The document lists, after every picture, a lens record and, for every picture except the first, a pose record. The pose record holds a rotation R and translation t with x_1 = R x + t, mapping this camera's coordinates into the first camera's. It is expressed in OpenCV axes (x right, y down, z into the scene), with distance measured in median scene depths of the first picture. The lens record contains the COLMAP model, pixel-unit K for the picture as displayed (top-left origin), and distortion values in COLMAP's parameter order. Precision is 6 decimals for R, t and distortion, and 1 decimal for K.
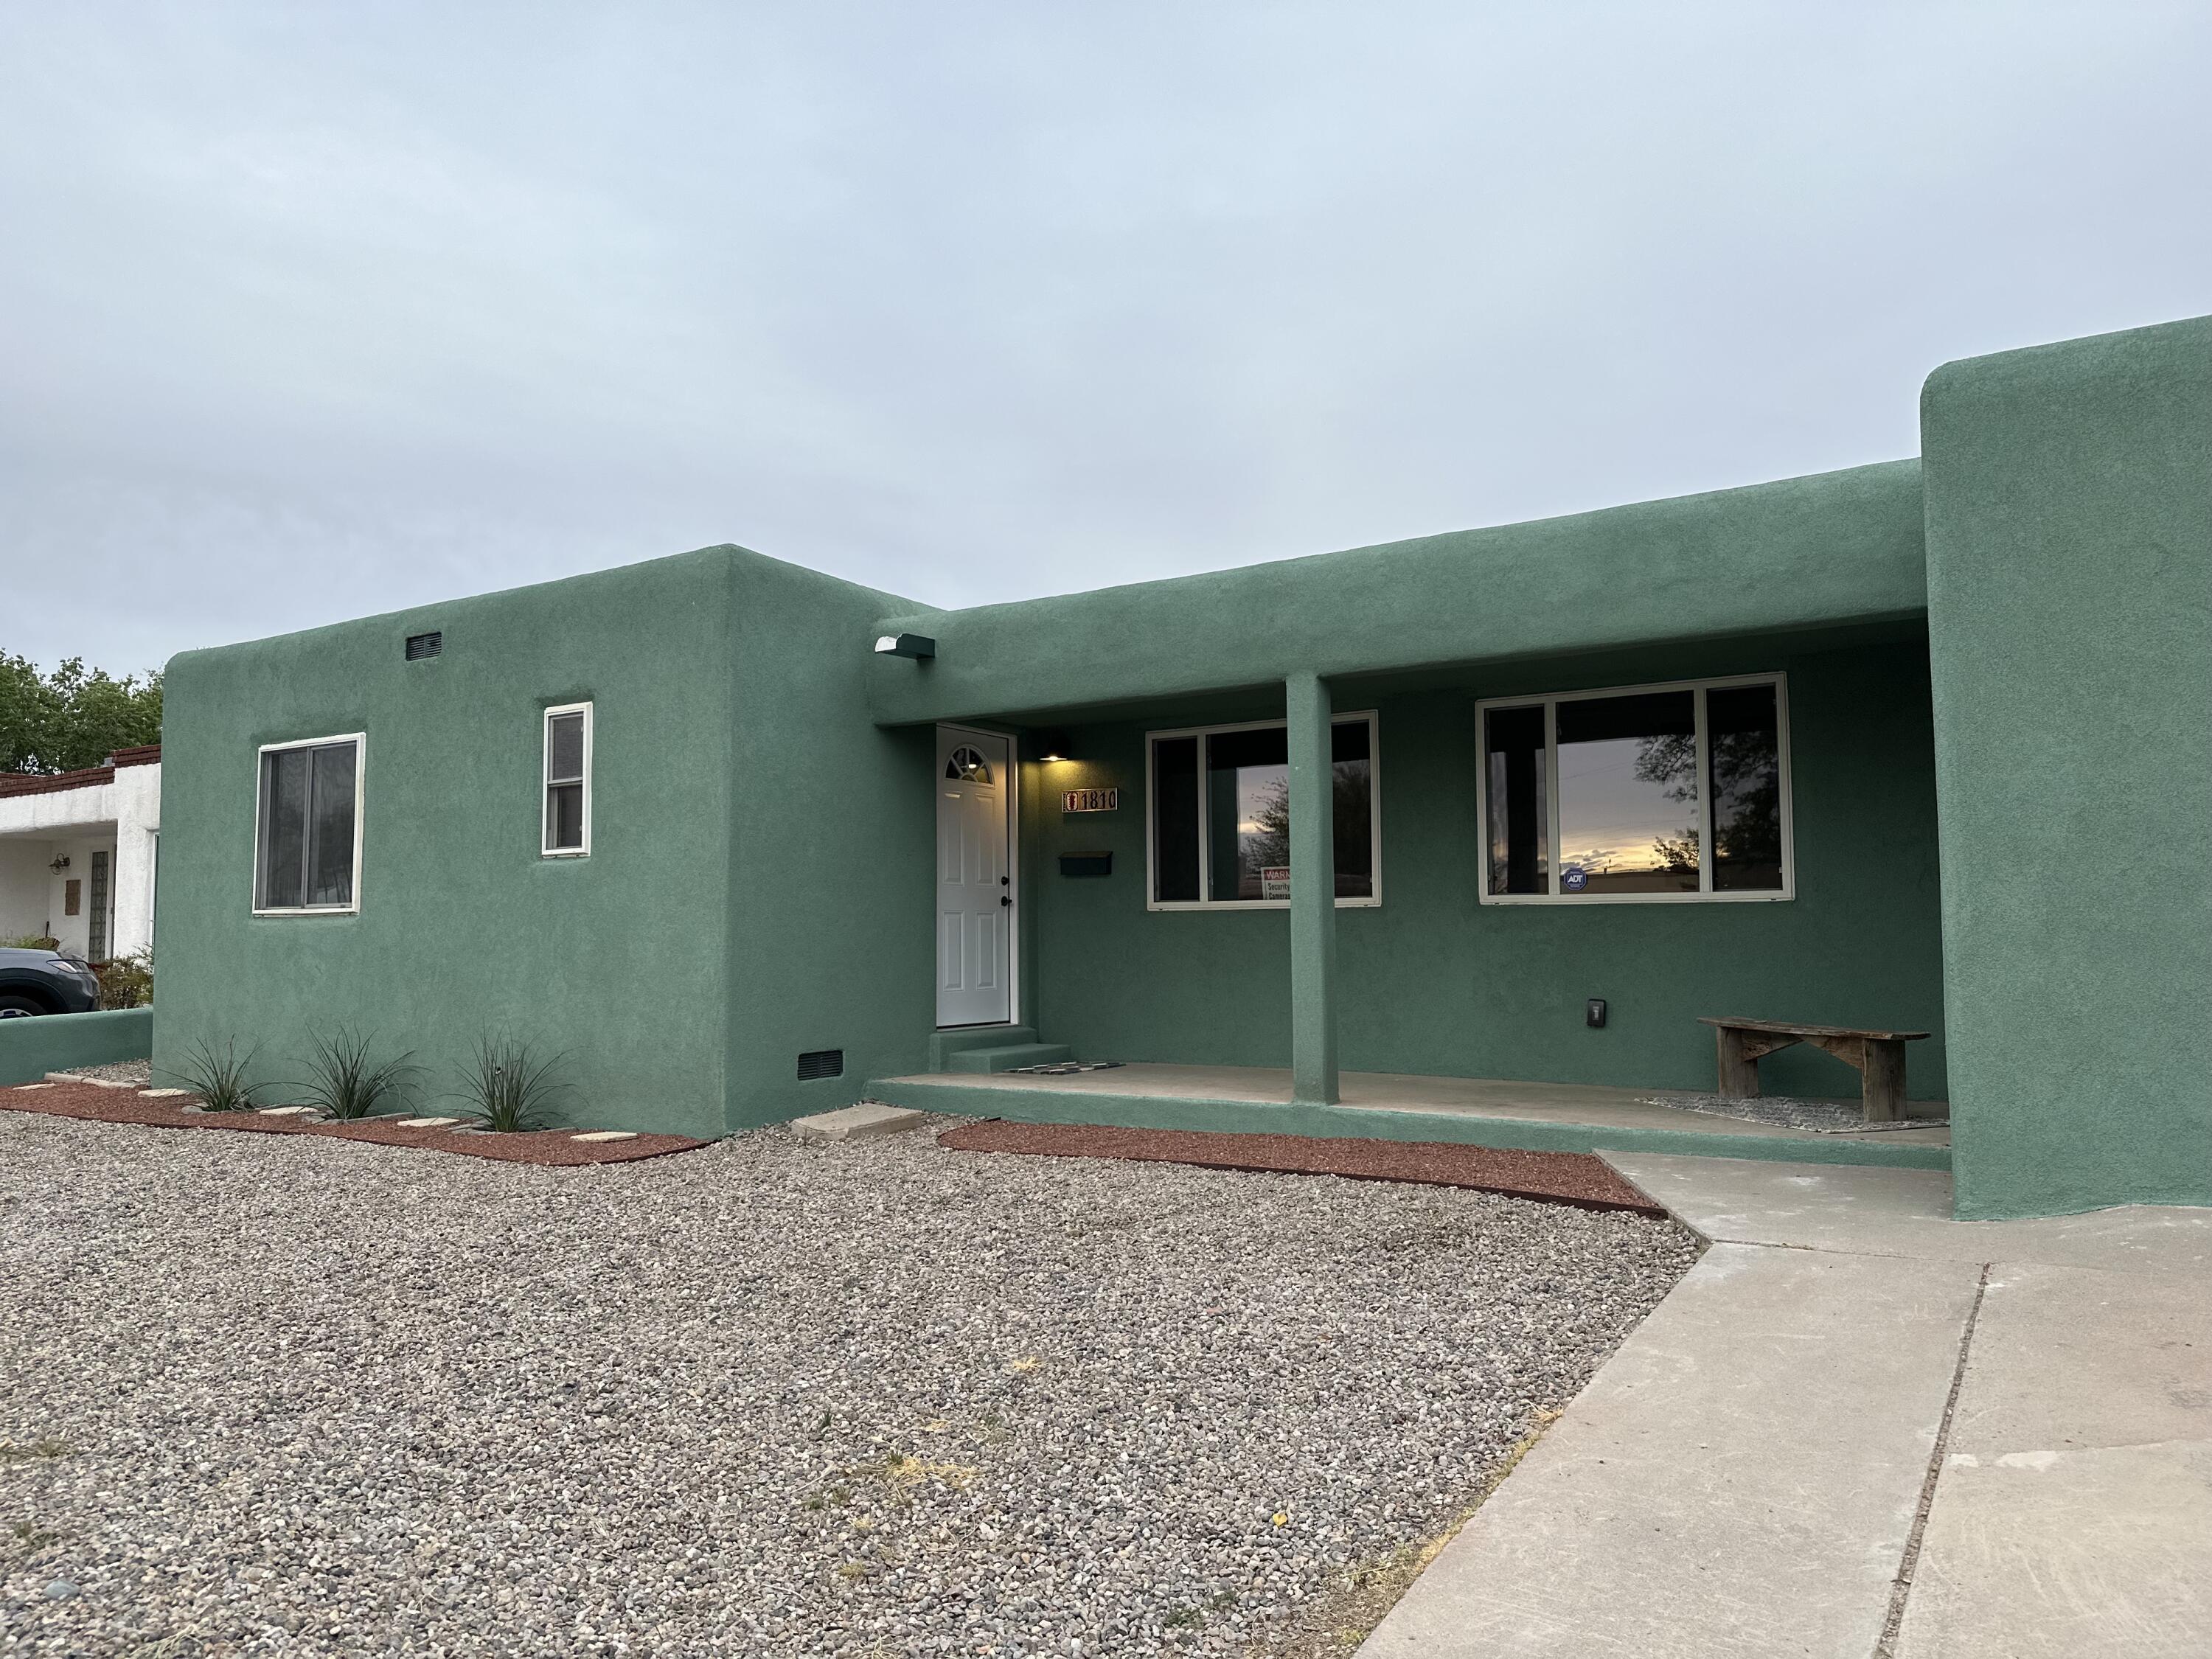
lens RADIAL K [[1534.1, 0, 1091.9], [0, 1534.1, 829.4], [0, 0, 1]] dist [0.082274, -0.103673]
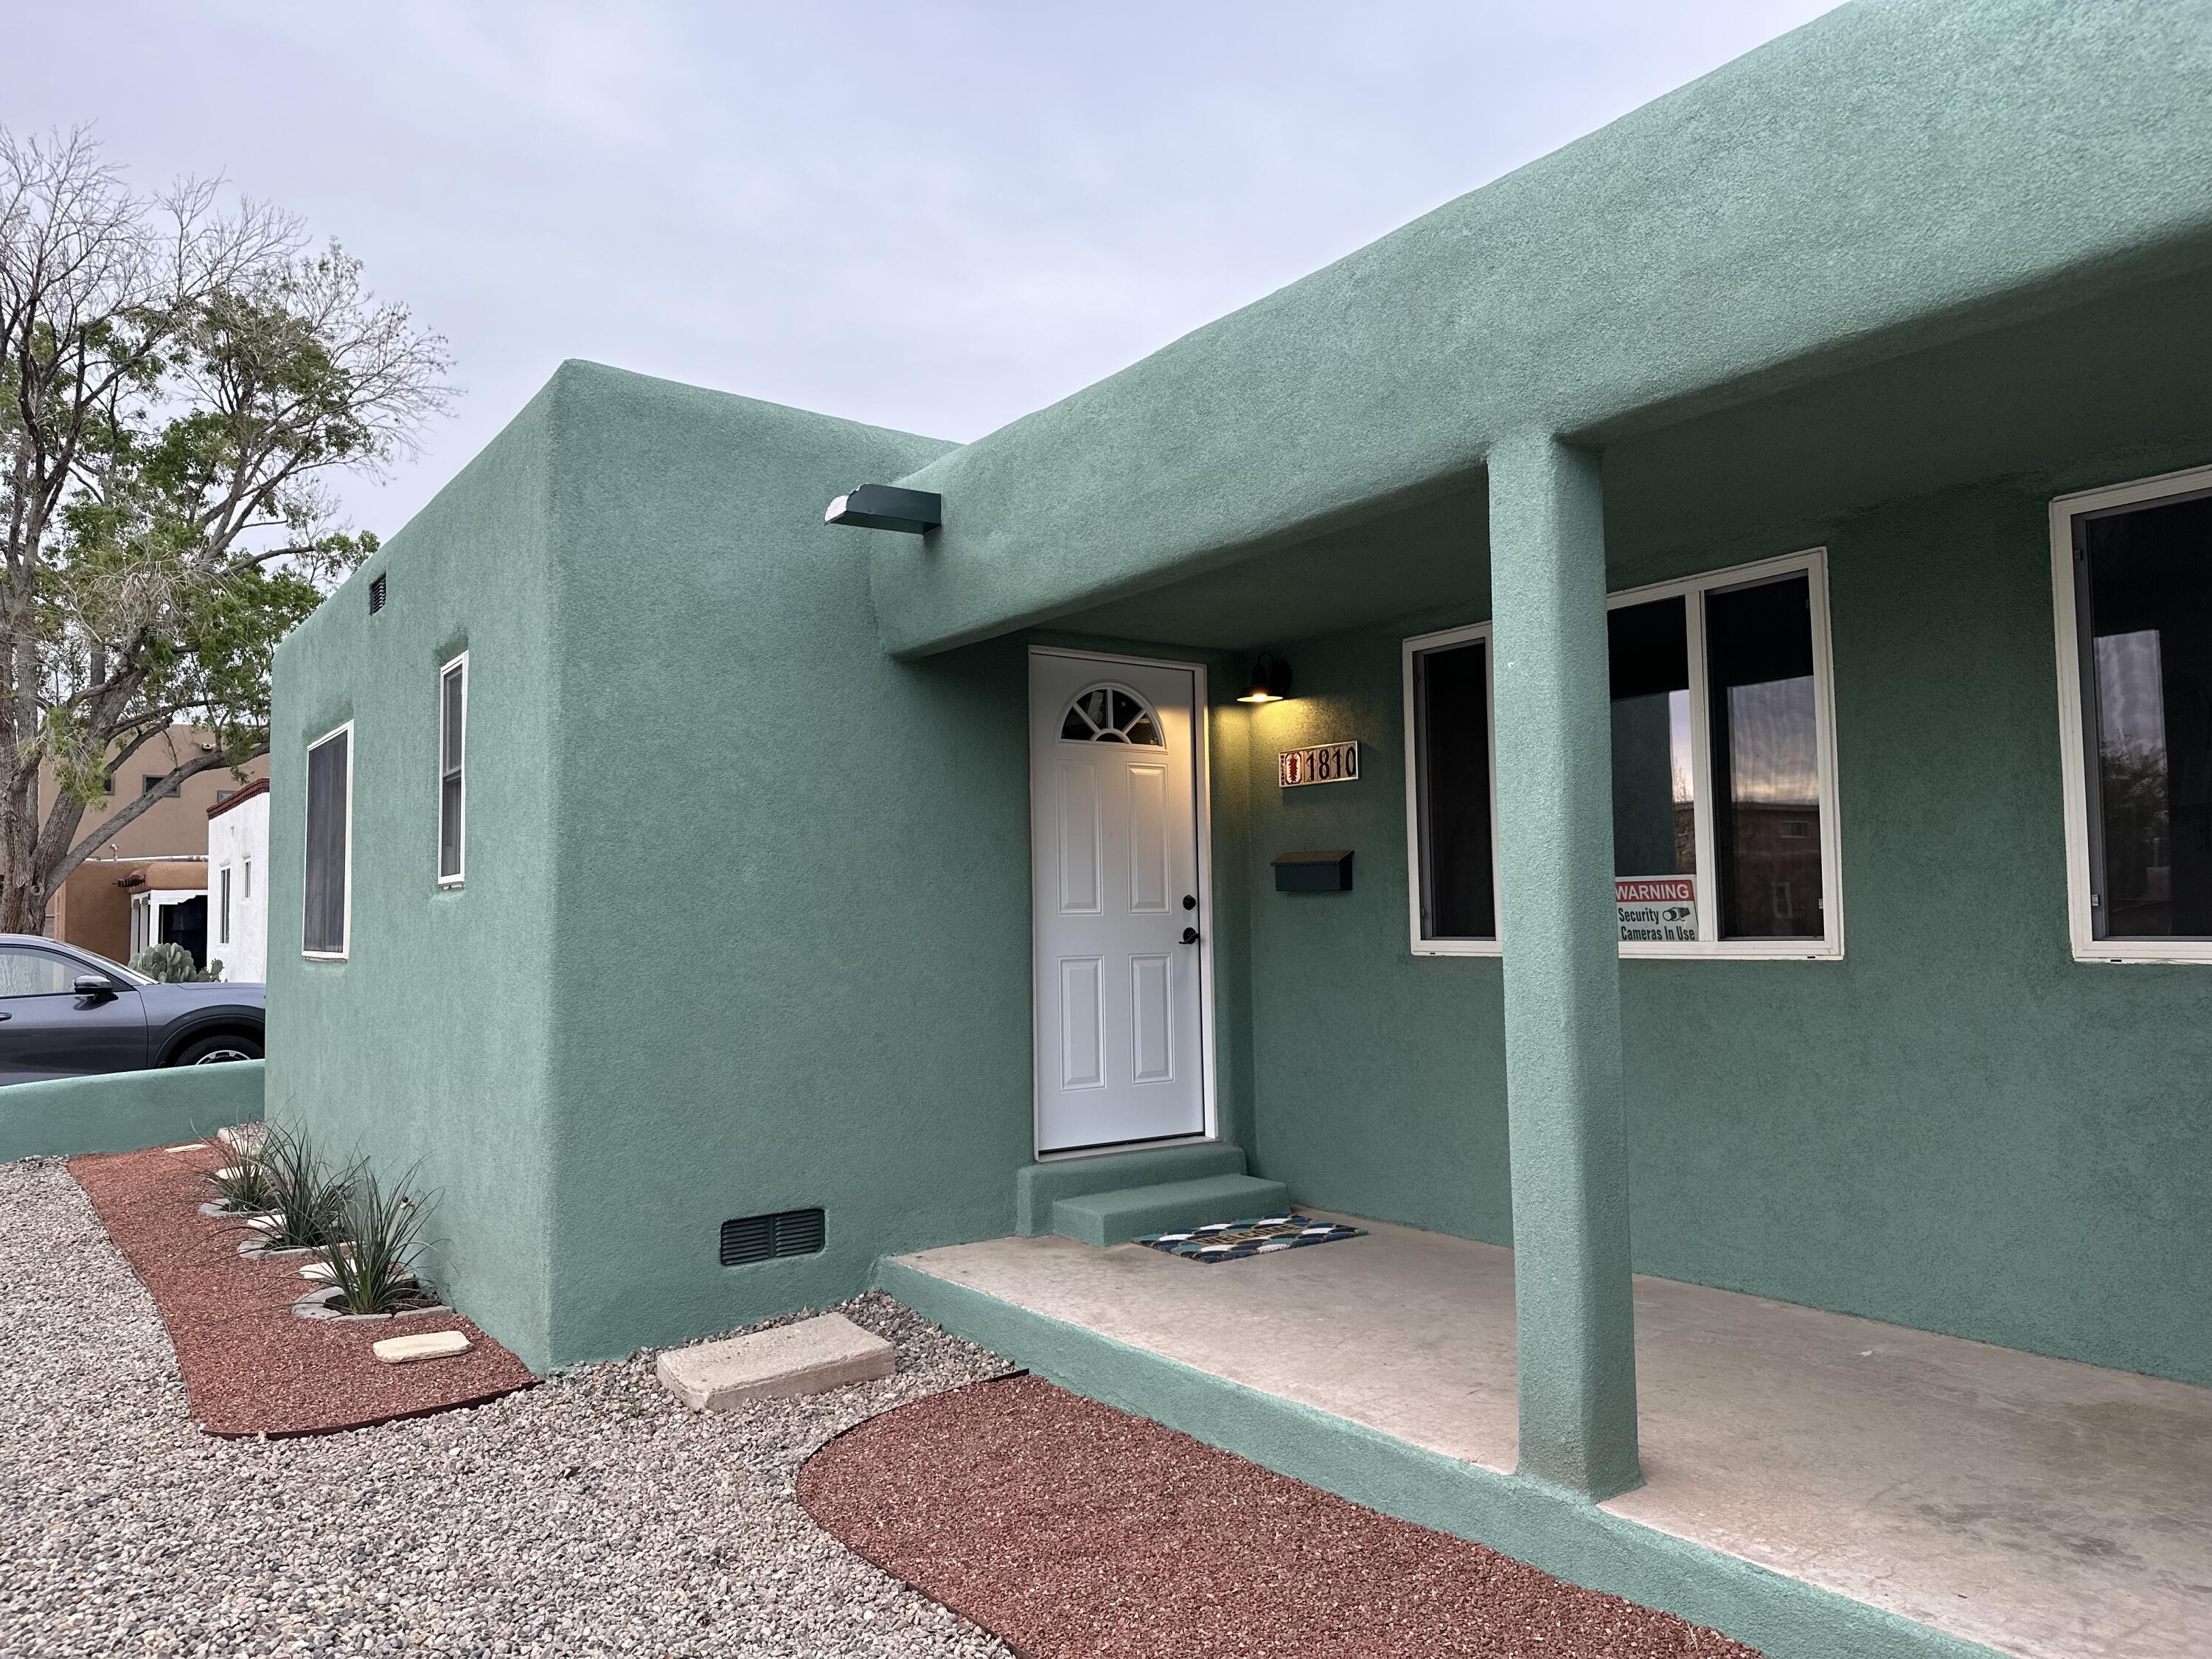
lens RADIAL K [[1534.1, 0, 1108.9], [0, 1534.1, 830.7], [0, 0, 1]] dist [0.082274, -0.103673]
pose [[0.933605, -0.030004, -0.357045, 0.153864], [0.035605, 0.999324, 0.009125, -0.002343], [0.356530, -0.021231, 0.934043, 0.485434]]
